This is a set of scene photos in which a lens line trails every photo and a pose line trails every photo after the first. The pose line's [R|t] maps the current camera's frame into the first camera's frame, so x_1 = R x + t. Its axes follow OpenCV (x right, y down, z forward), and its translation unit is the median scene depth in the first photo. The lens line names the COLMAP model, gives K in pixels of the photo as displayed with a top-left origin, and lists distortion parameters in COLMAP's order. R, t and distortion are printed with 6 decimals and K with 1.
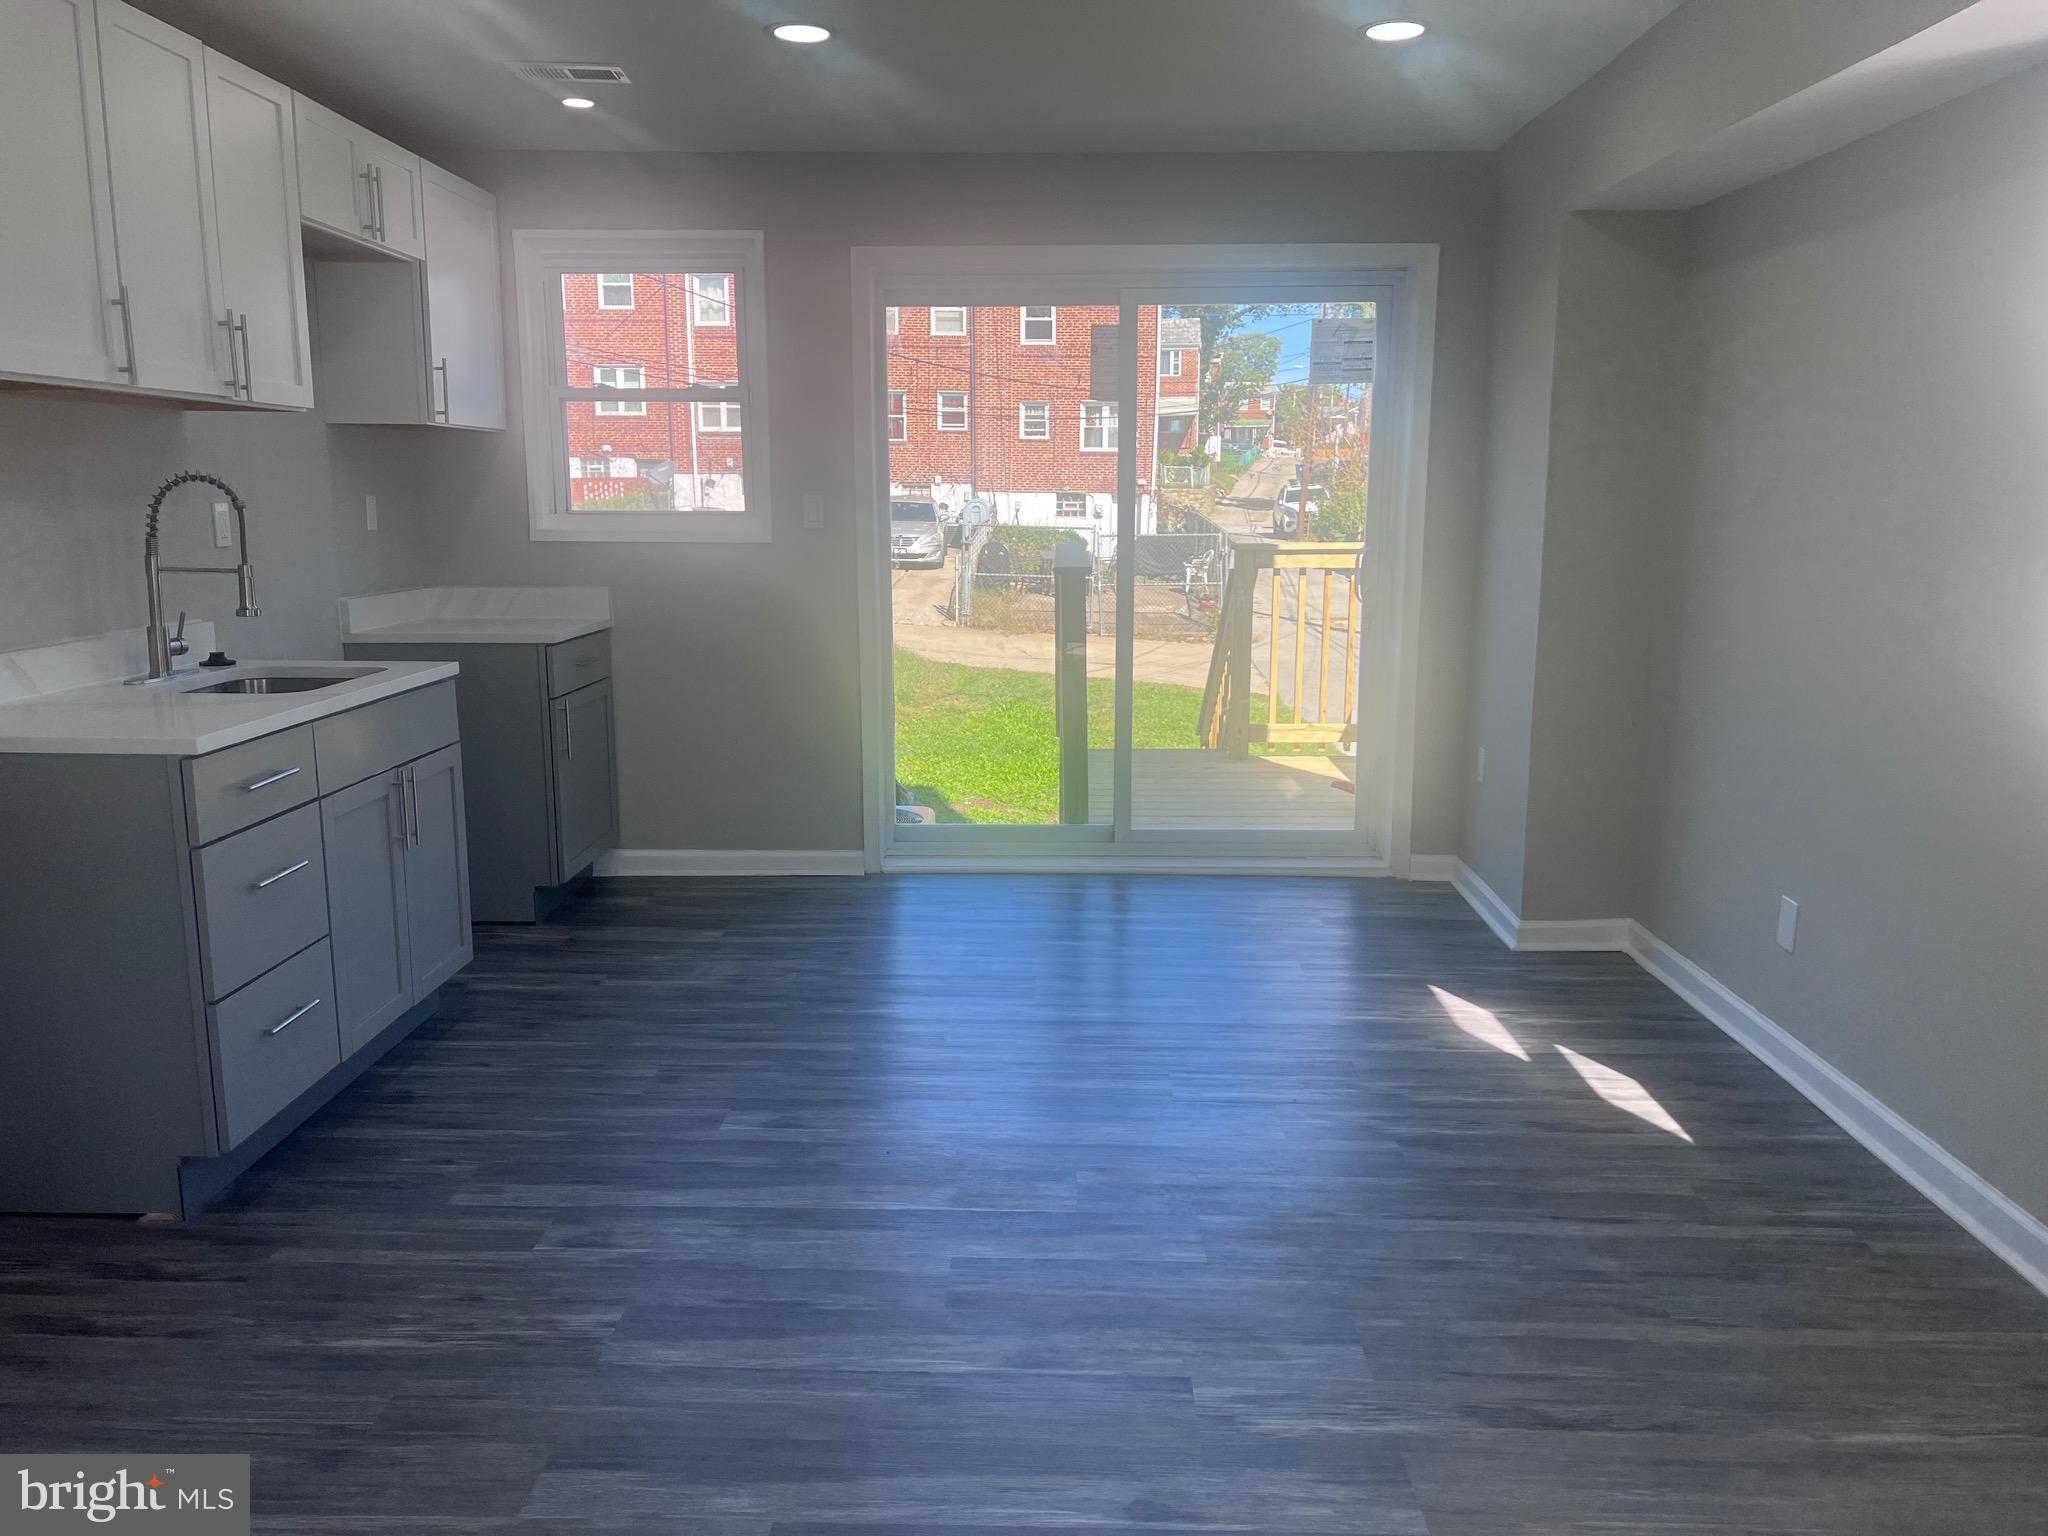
lens RADIAL K [[1540.2, 0, 1024.1], [0, 1540.2, 765.4], [0, 0, 1]] dist [0.028456, -0.002065]
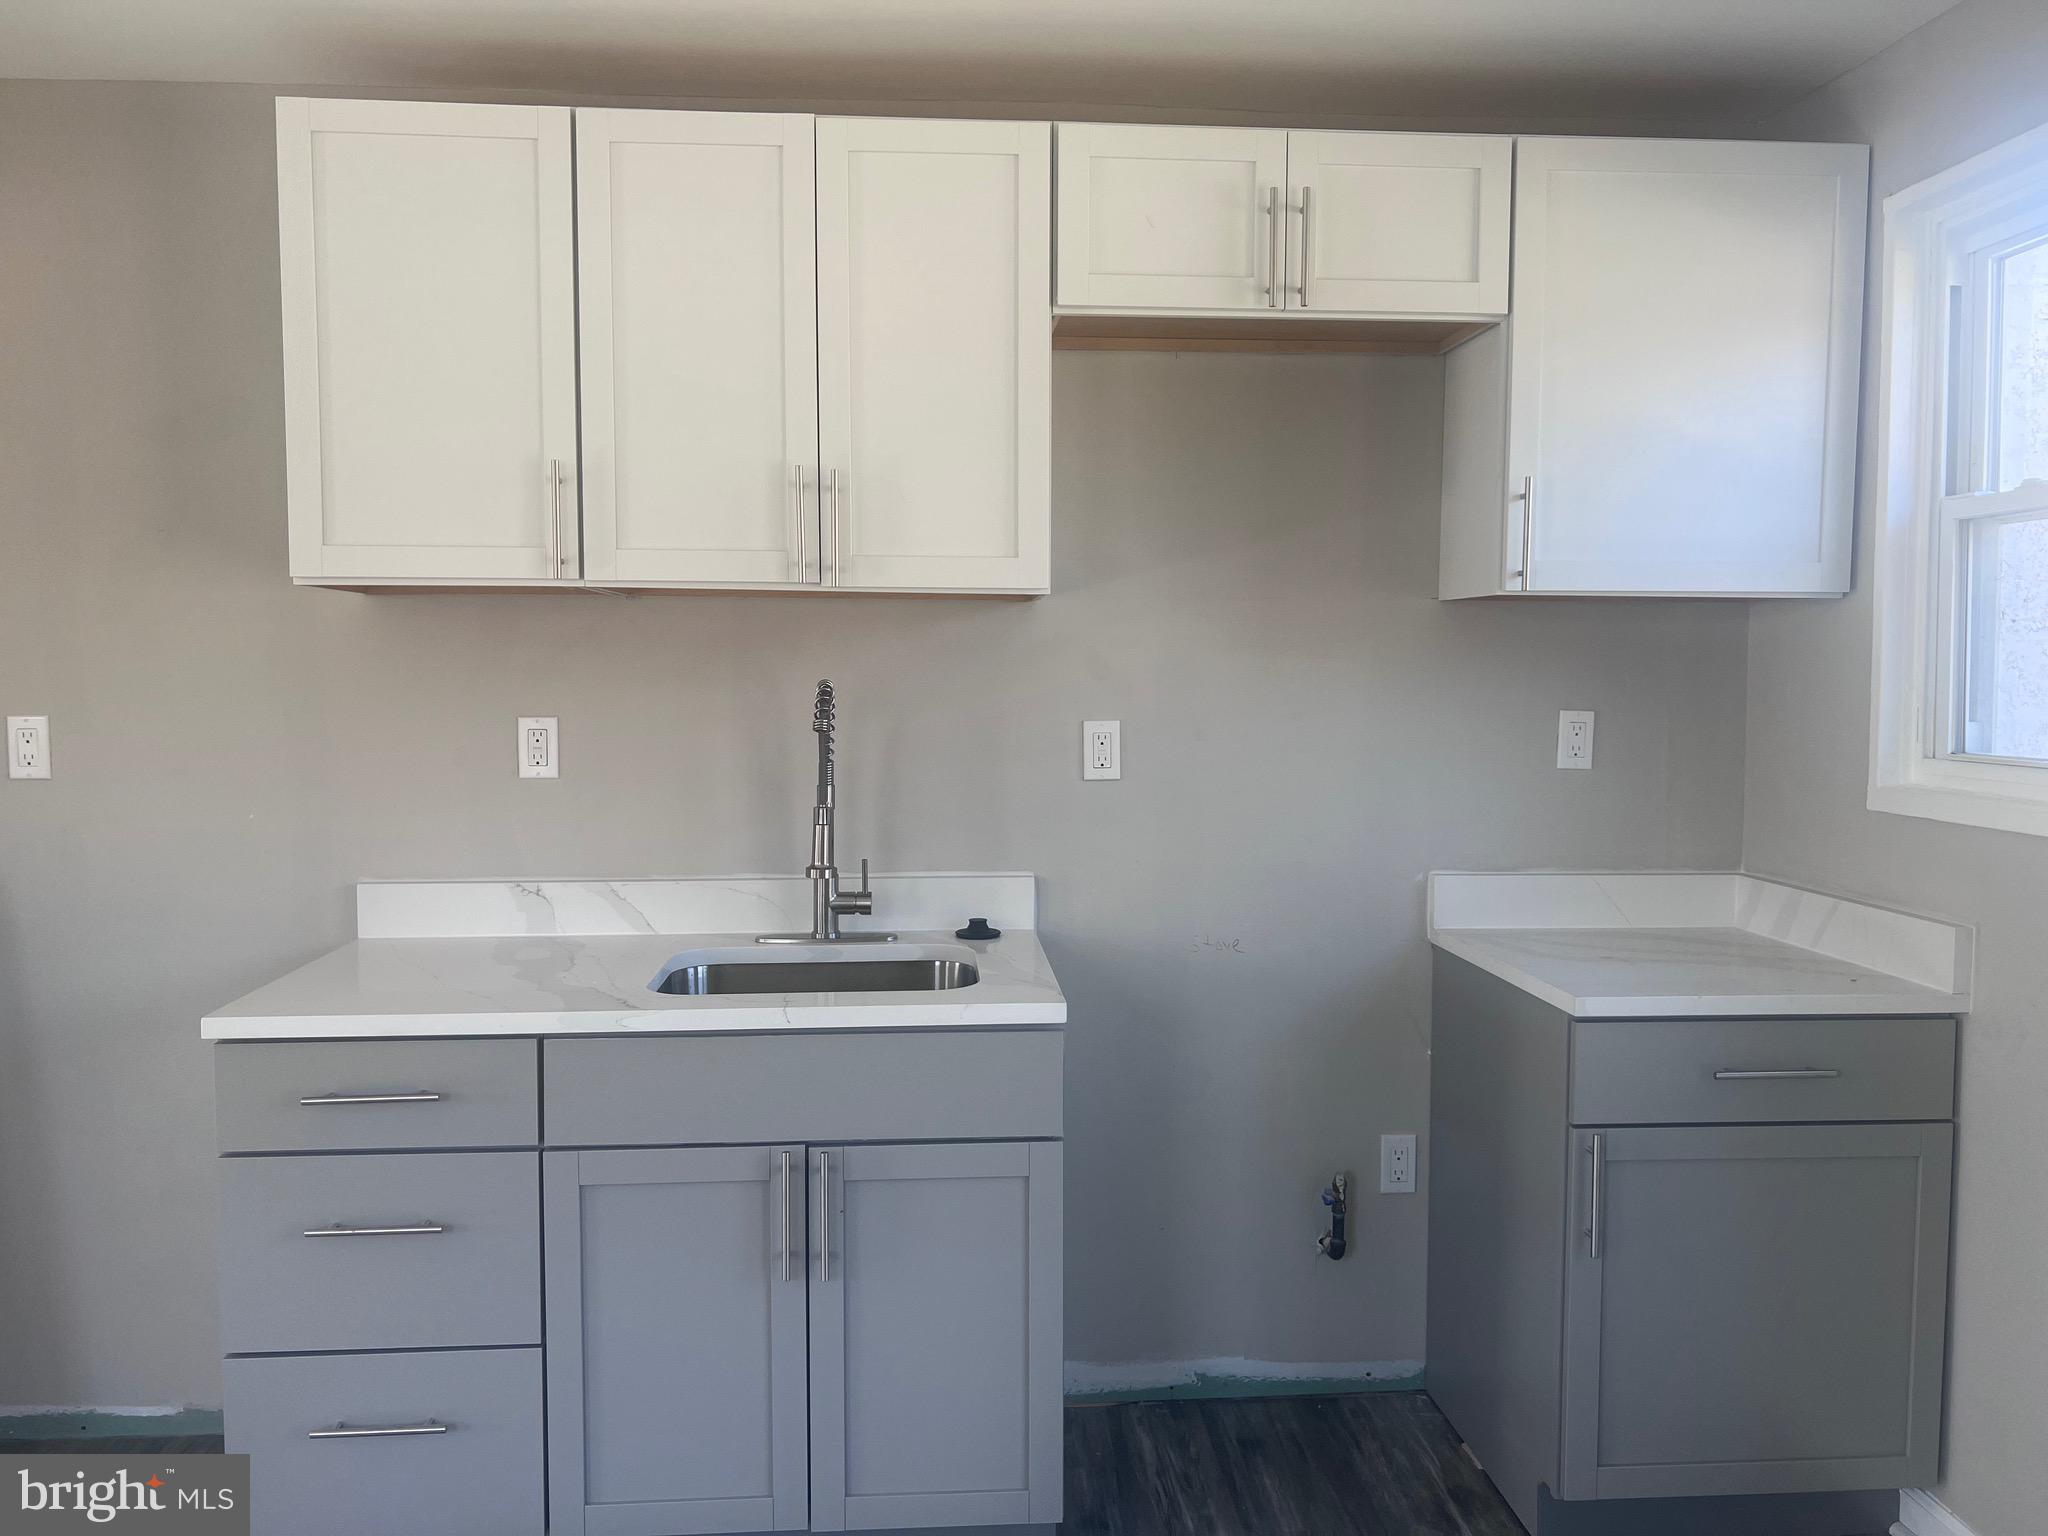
lens RADIAL K [[1540.2, 0, 1026.7], [0, 1540.2, 764.9], [0, 0, 1]] dist [0.028456, -0.002065]
pose [[0.117835, 0.066703, -0.990790, 0.167372], [-0.180259, 0.982602, 0.044714, -0.152222], [0.976536, 0.173330, 0.127809, 0.767616]]
